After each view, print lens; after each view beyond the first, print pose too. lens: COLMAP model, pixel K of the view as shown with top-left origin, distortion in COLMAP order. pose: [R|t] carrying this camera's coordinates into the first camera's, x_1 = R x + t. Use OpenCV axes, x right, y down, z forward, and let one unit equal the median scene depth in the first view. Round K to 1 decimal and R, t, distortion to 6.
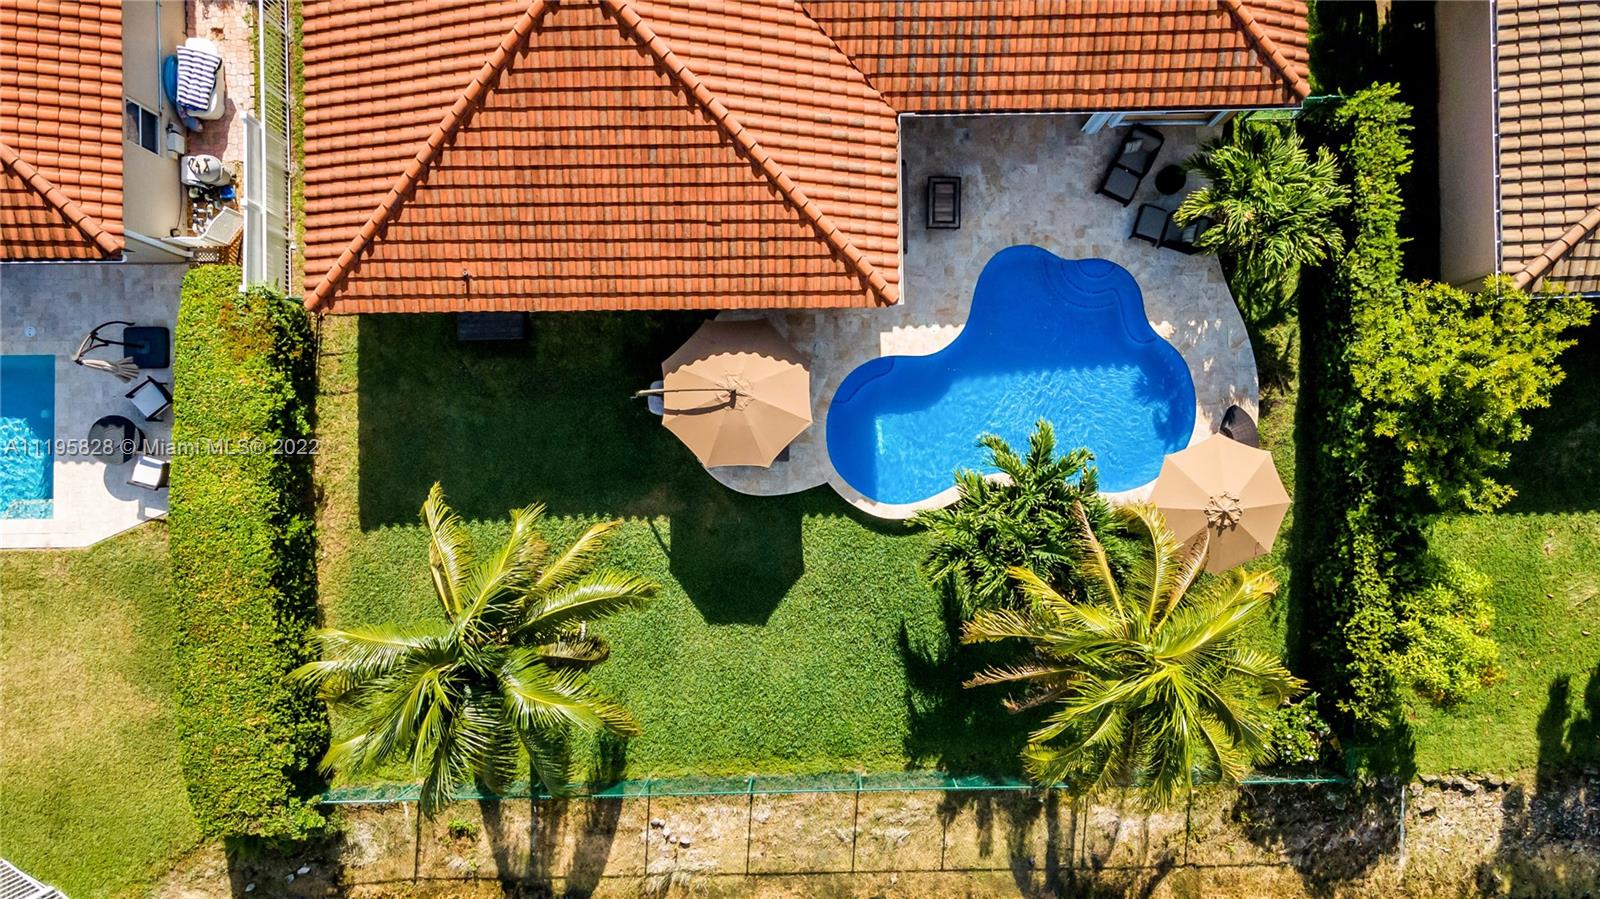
lens RADIAL K [[1150.3, 0, 800.0], [0, 1150.3, 449.5], [0, 0, 1]] dist [0.051957, 0.001716]
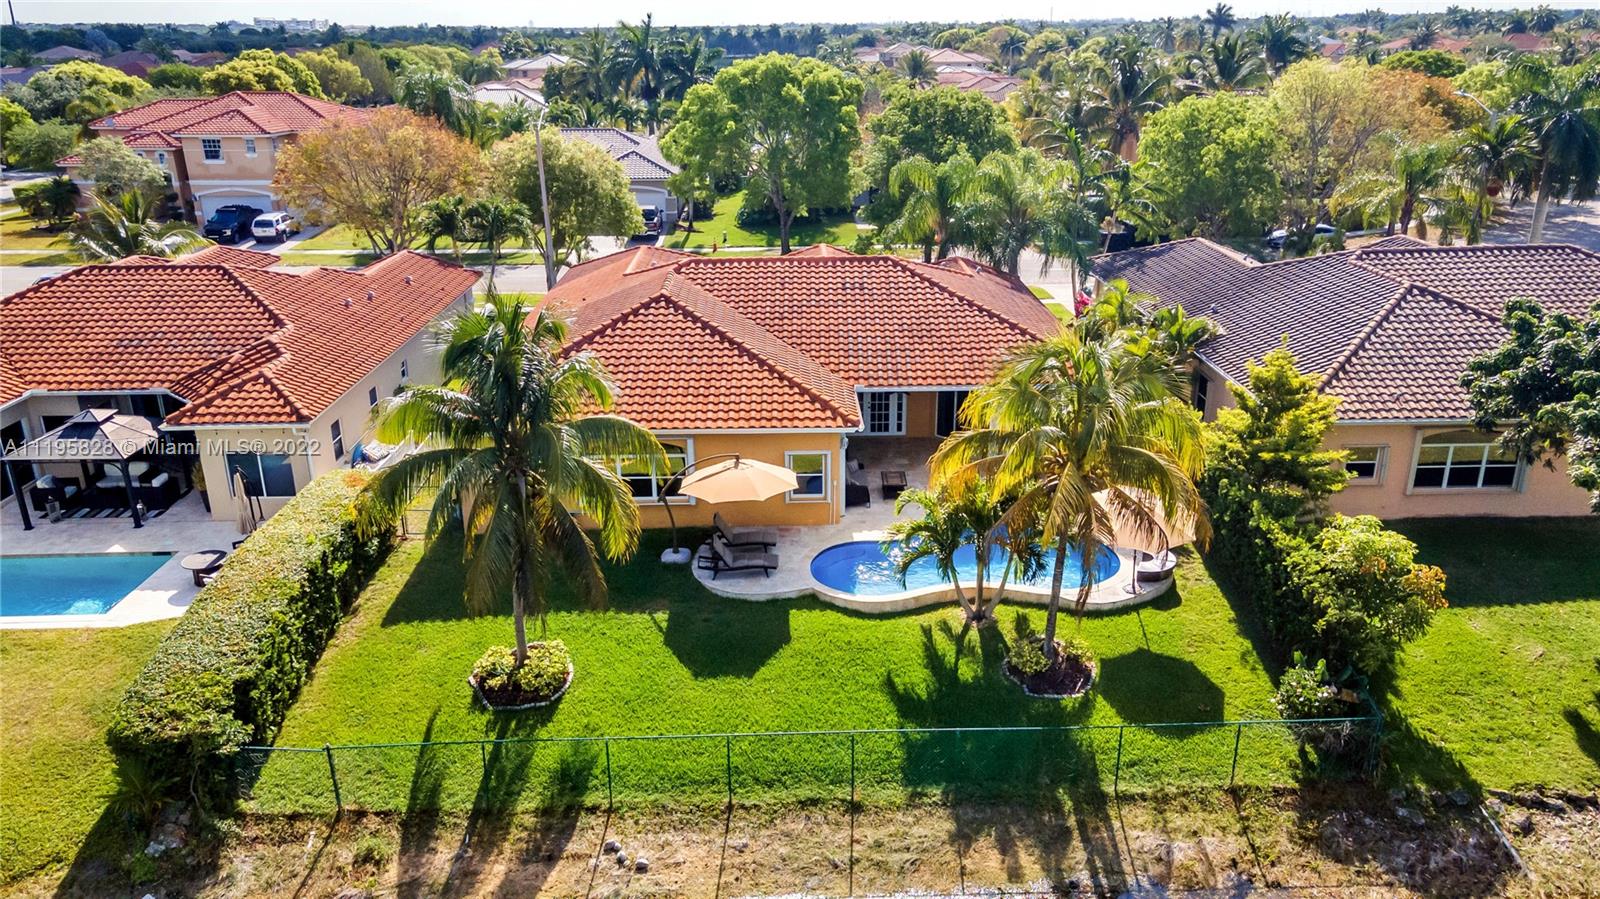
lens RADIAL K [[1150.3, 0, 800.0], [0, 1150.3, 449.5], [0, 0, 1]] dist [0.051957, 0.001716]
pose [[0.999978, 0.004751, 0.004687, 0.006009], [0.002516, 0.382121, -0.924109, 1.007712], [-0.006182, 0.924100, 0.382100, 0.432825]]
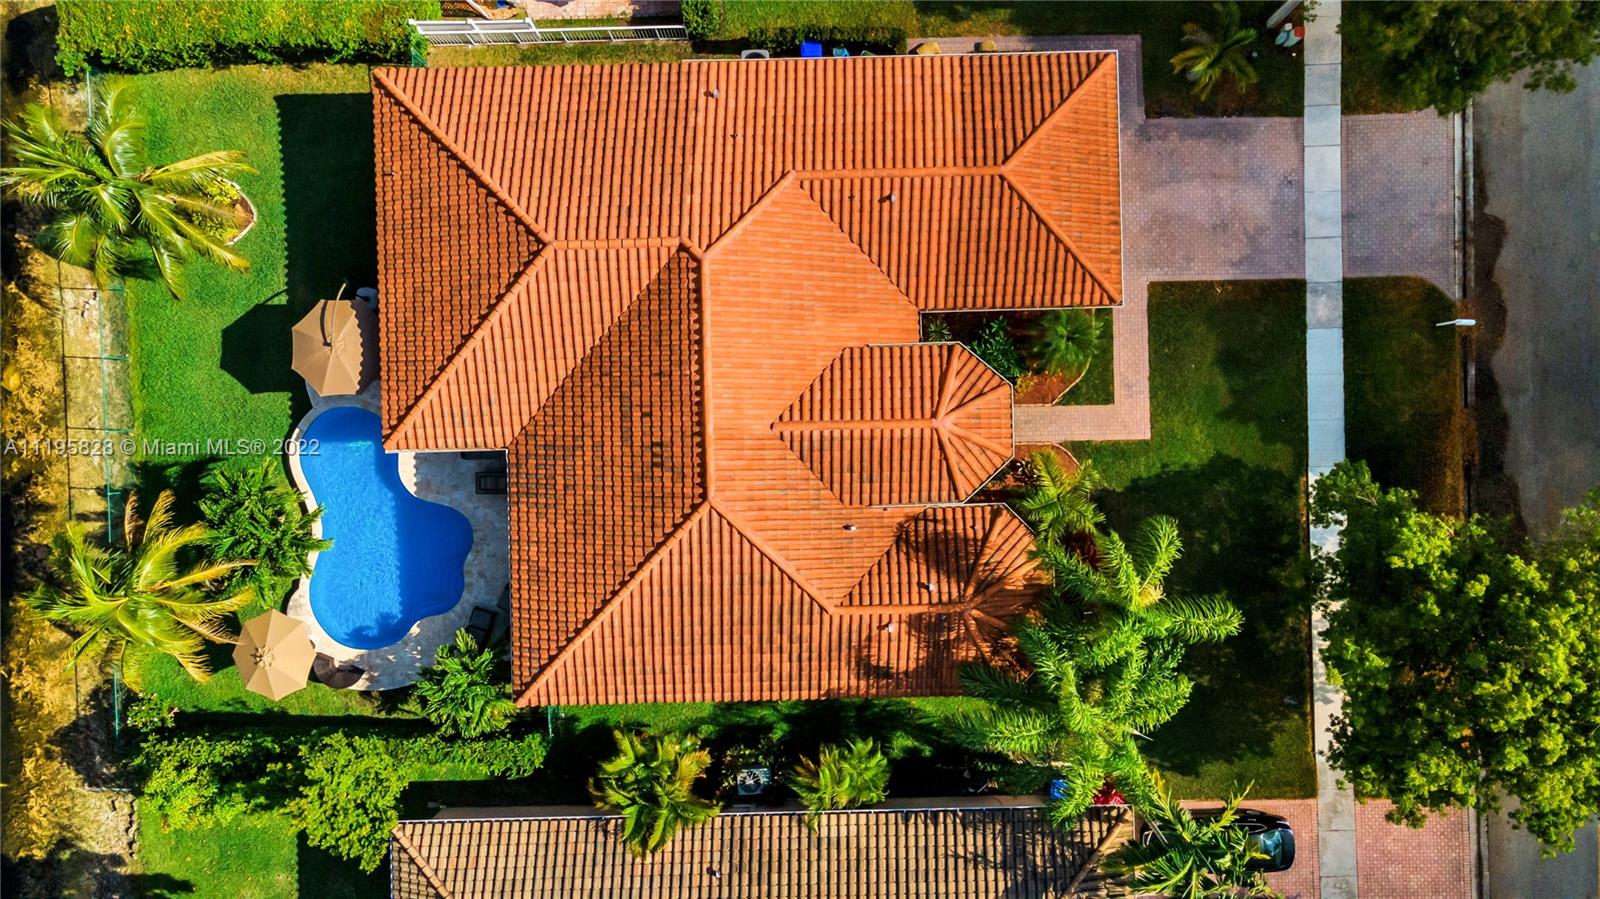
lens RADIAL K [[1150.3, 0, 800.0], [0, 1150.3, 449.5], [0, 0, 1]] dist [0.051957, 0.001716]
pose [[0.007450, 0.999589, 0.027679, 0.039886], [-0.999066, 0.006263, 0.042743, -0.662202], [0.042552, -0.027972, 0.998703, -0.482229]]
